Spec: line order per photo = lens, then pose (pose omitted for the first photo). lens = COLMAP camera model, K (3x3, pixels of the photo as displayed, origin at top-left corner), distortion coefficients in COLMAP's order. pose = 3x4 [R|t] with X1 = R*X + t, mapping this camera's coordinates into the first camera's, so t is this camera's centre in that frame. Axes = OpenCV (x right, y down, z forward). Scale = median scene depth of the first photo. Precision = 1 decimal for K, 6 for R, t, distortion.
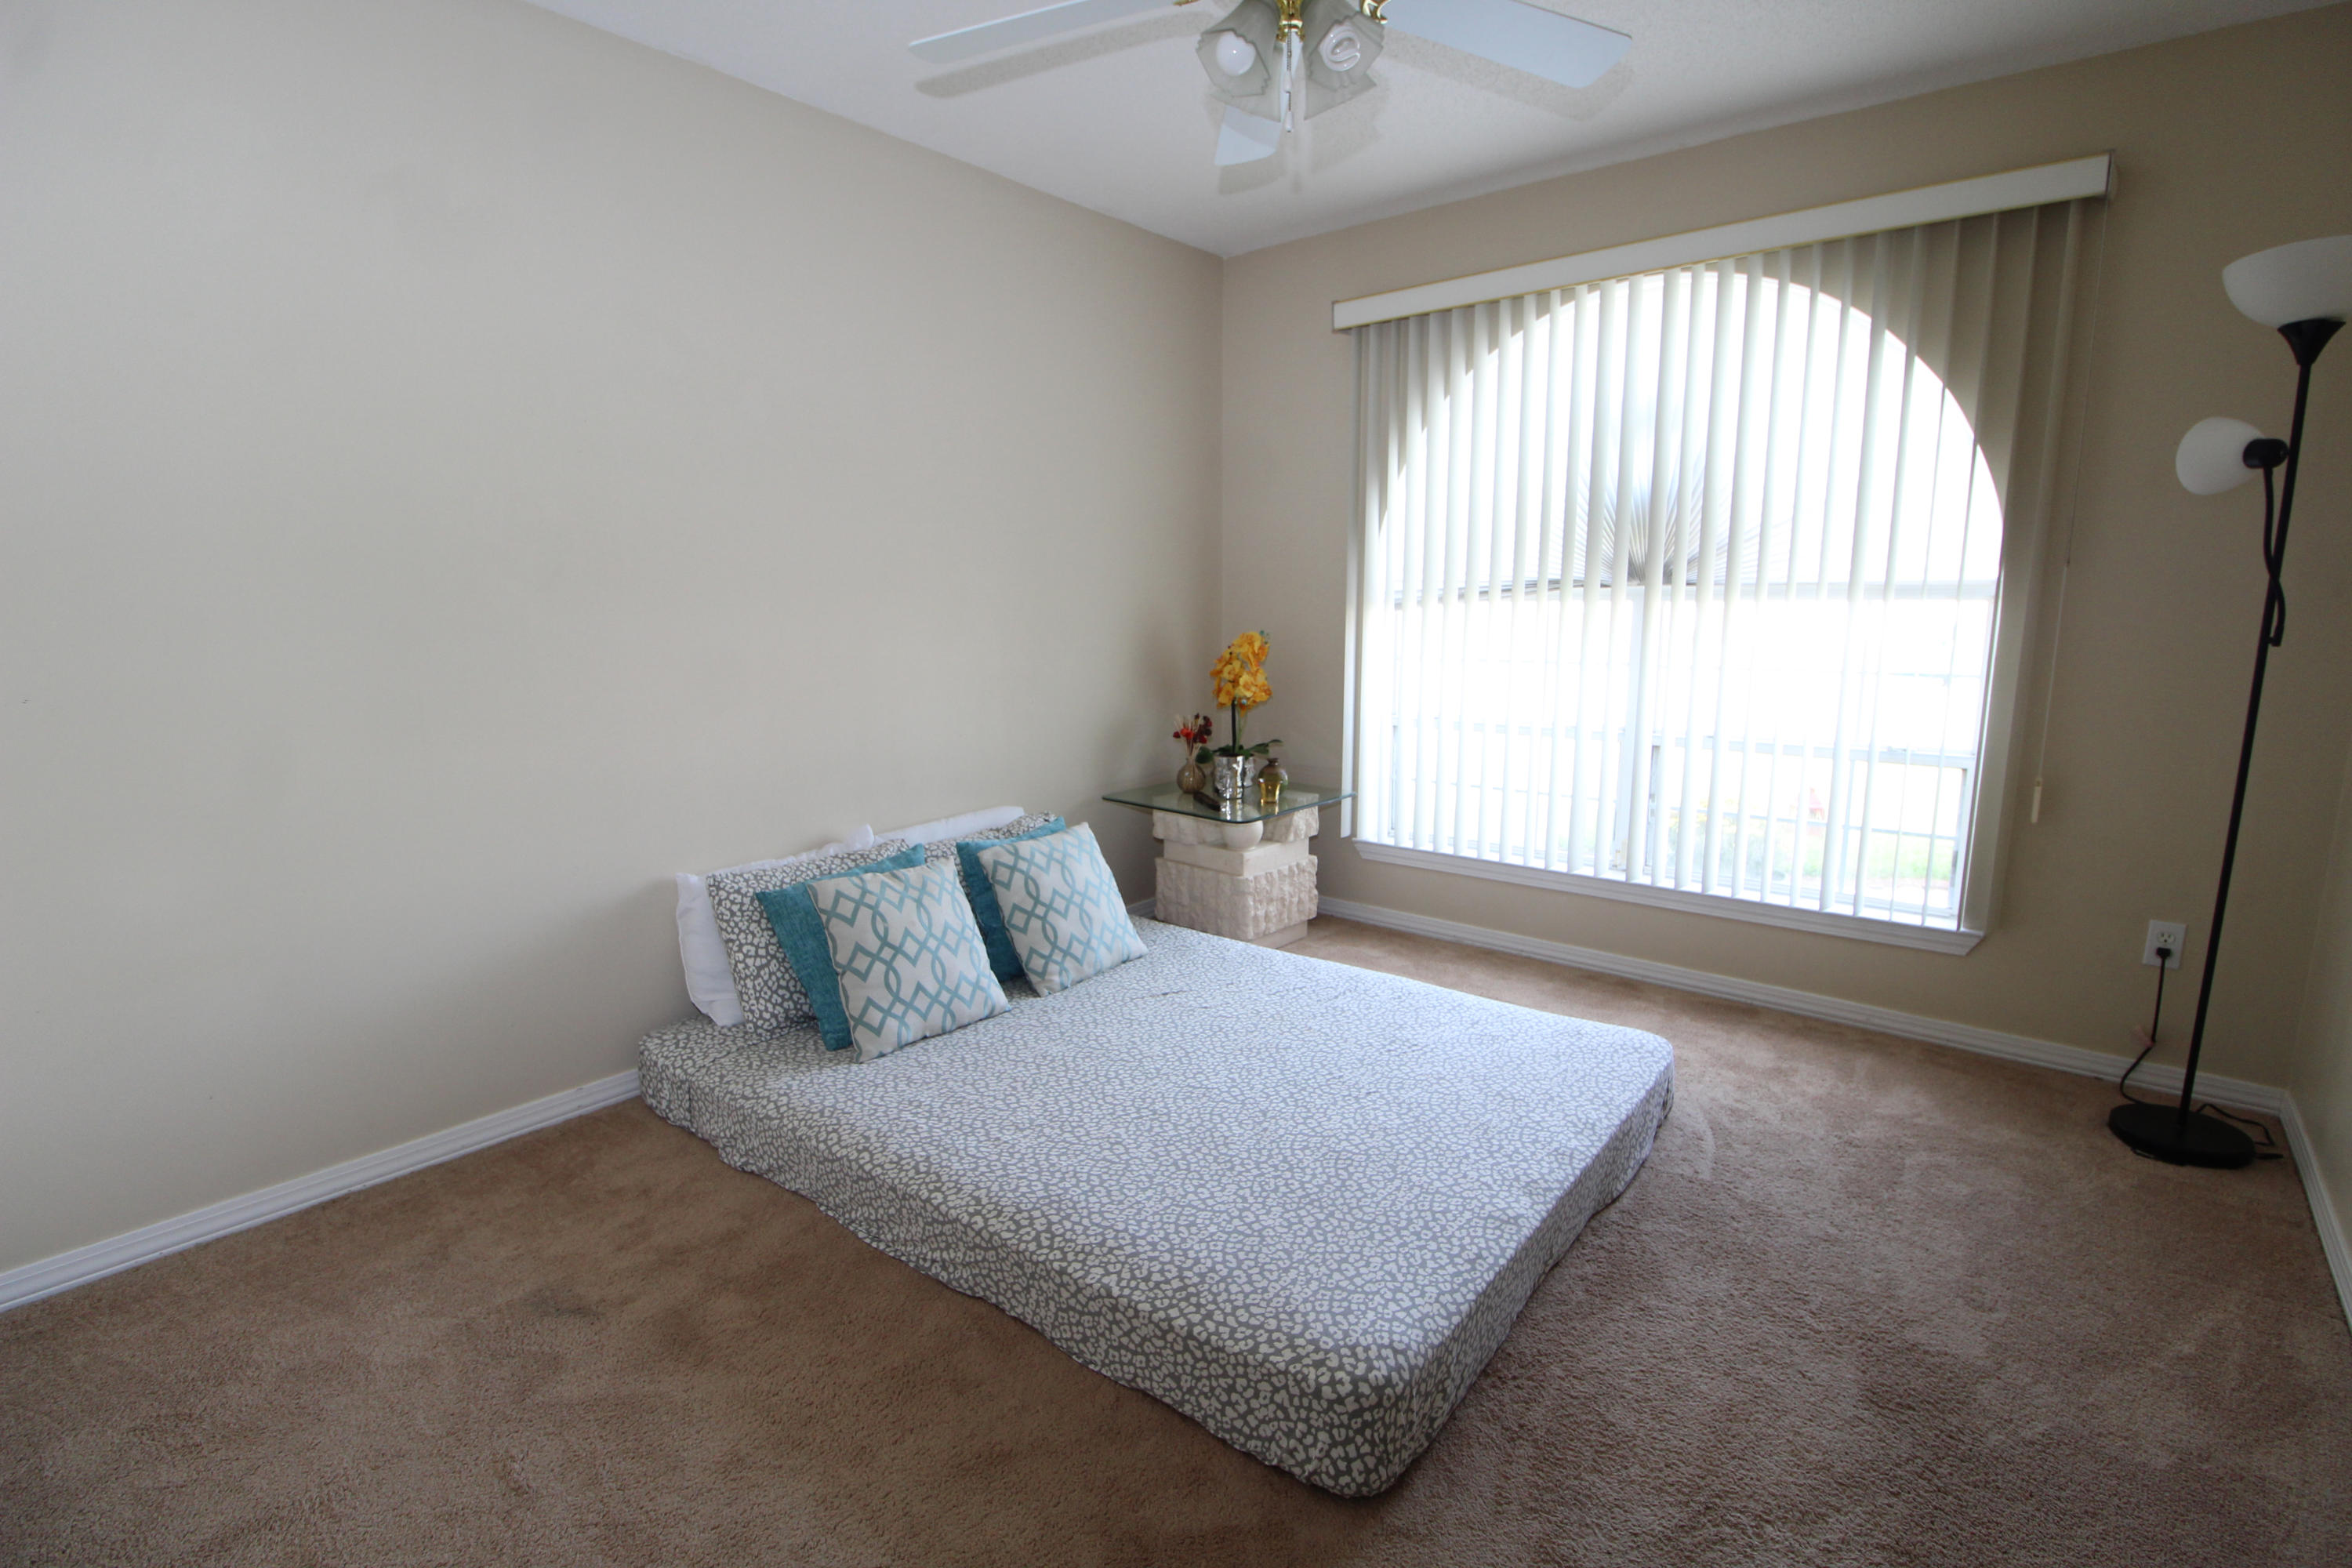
lens RADIAL K [[1087.2, 0, 1192.3], [0, 1087.2, 779.8], [0, 0, 1]] dist [-0.000137, -0.013596]
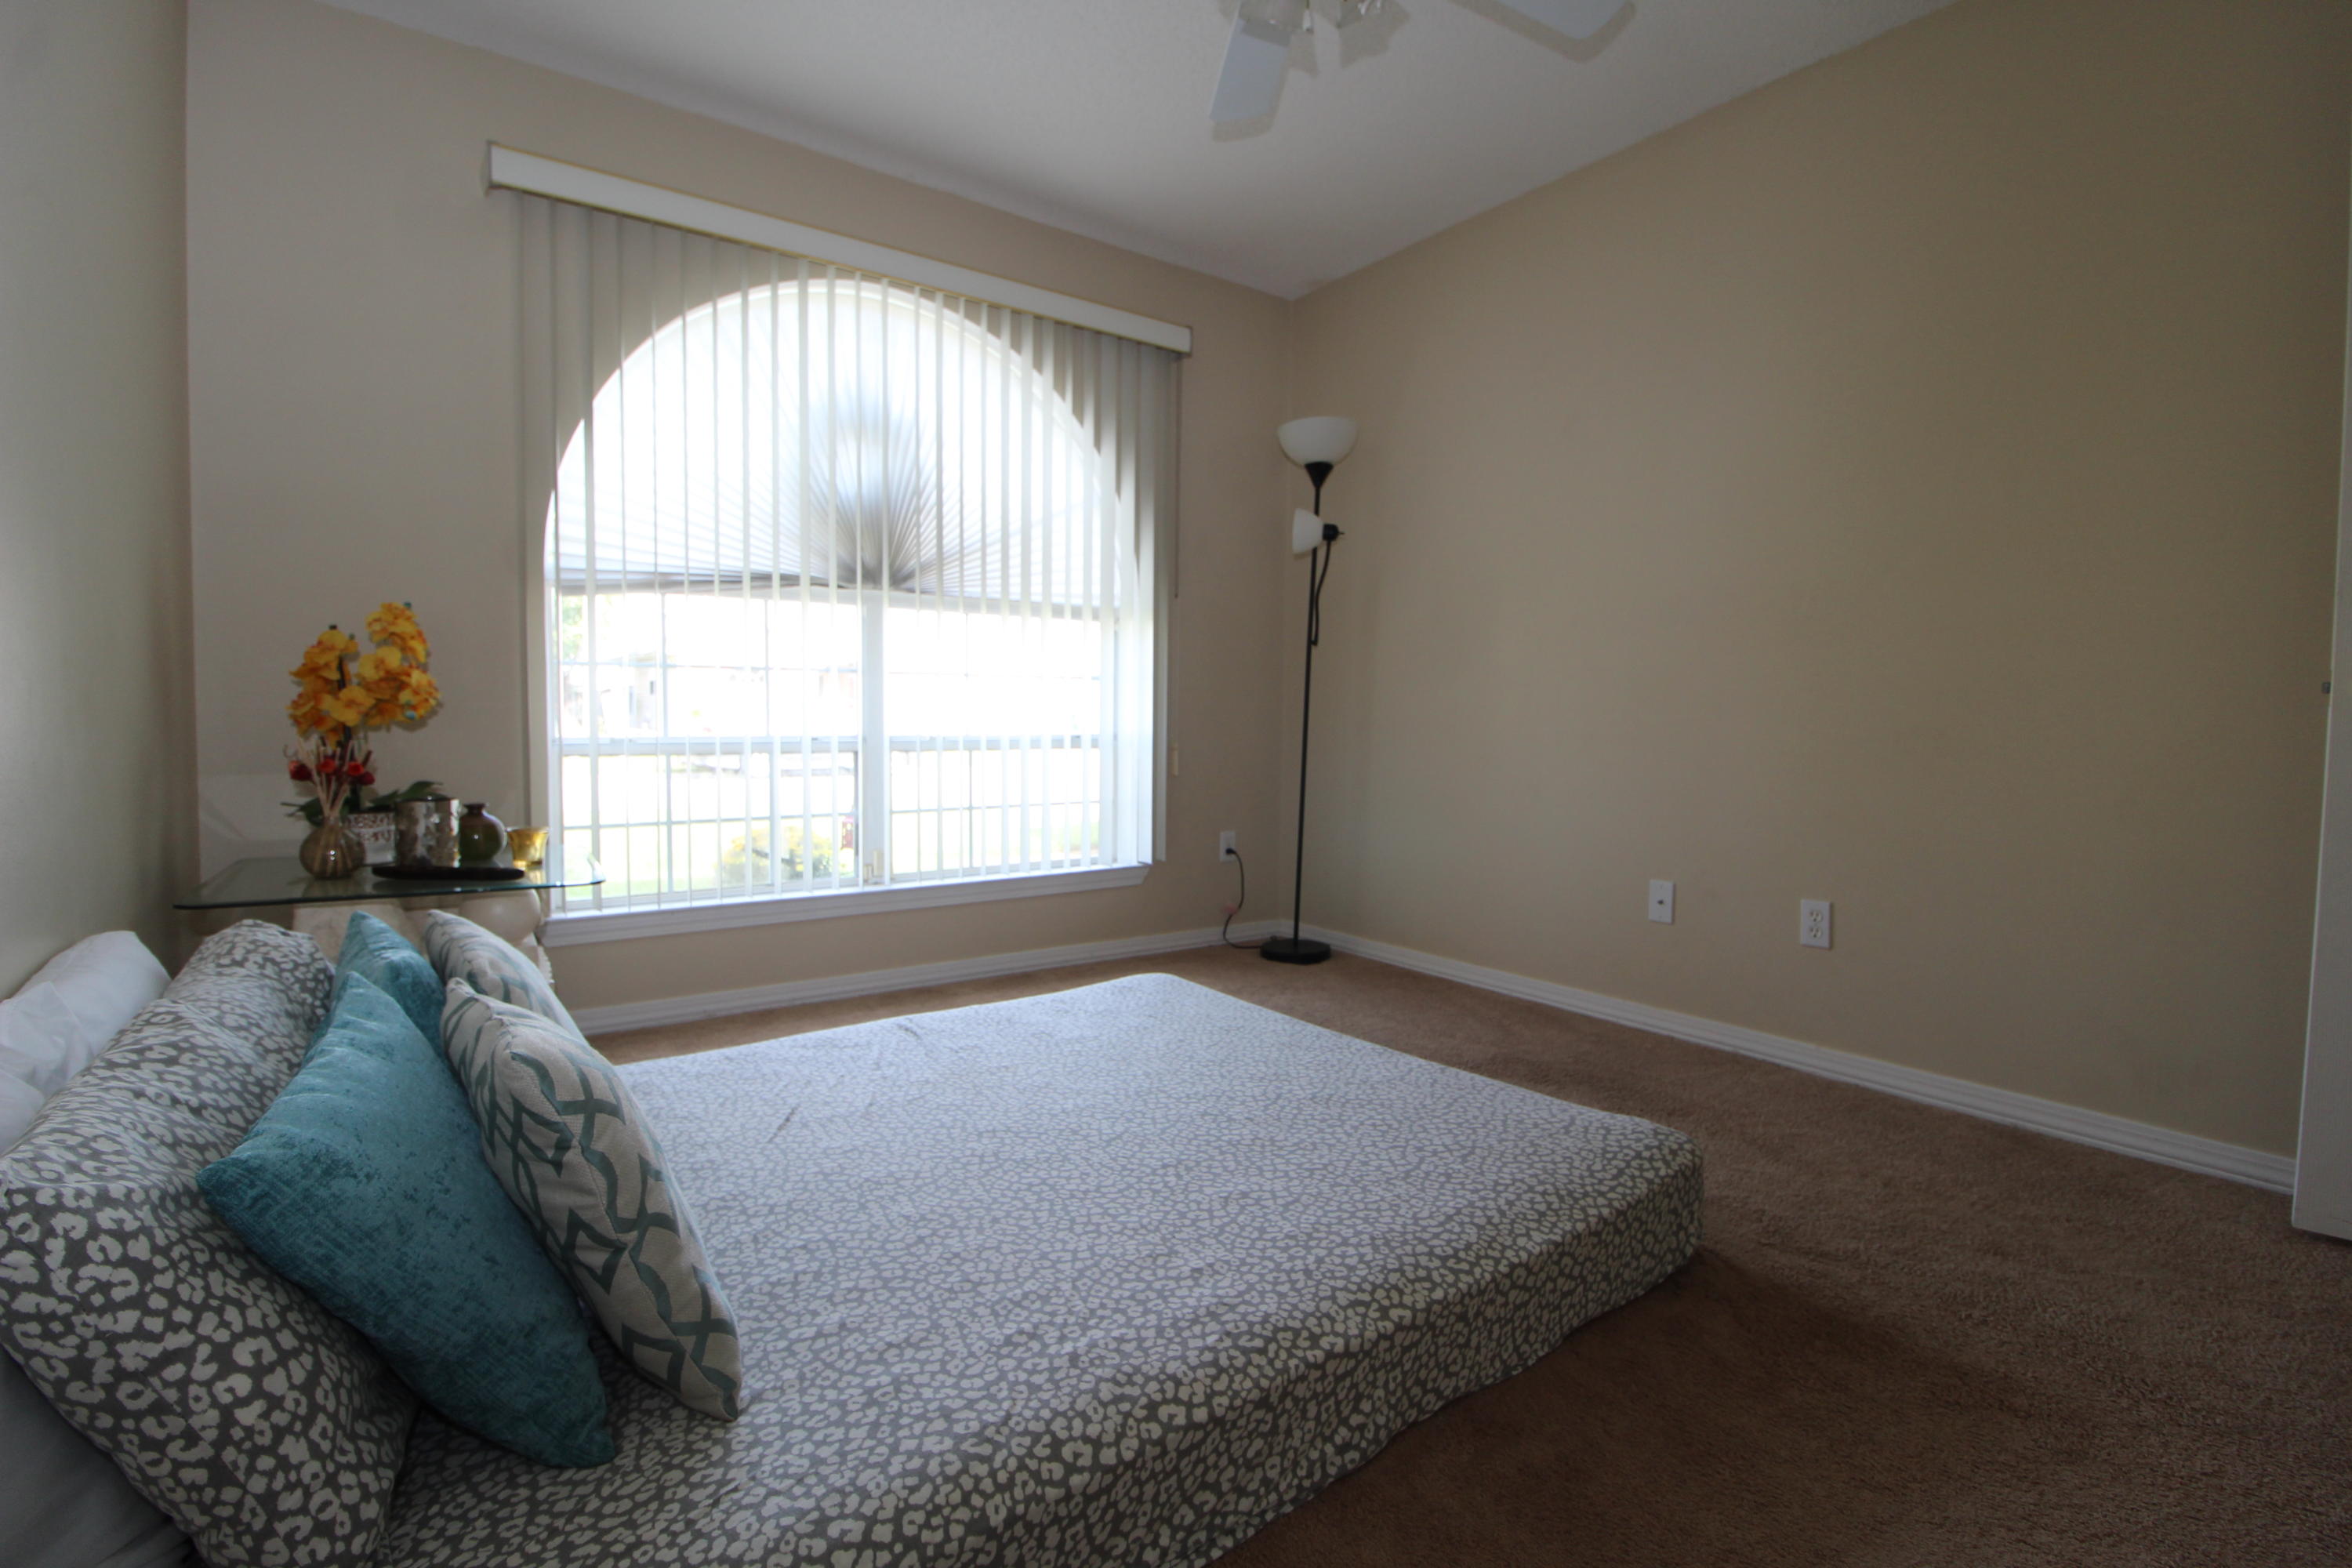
lens RADIAL K [[1087.2, 0, 1192.3], [0, 1087.2, 779.8], [0, 0, 1]] dist [-0.000137, -0.013596]
pose [[0.253322, -0.049501, 0.966115, -0.781903], [0.153621, 0.988076, 0.010346, 0.043016], [-0.955107, 0.145794, 0.257905, 0.806717]]
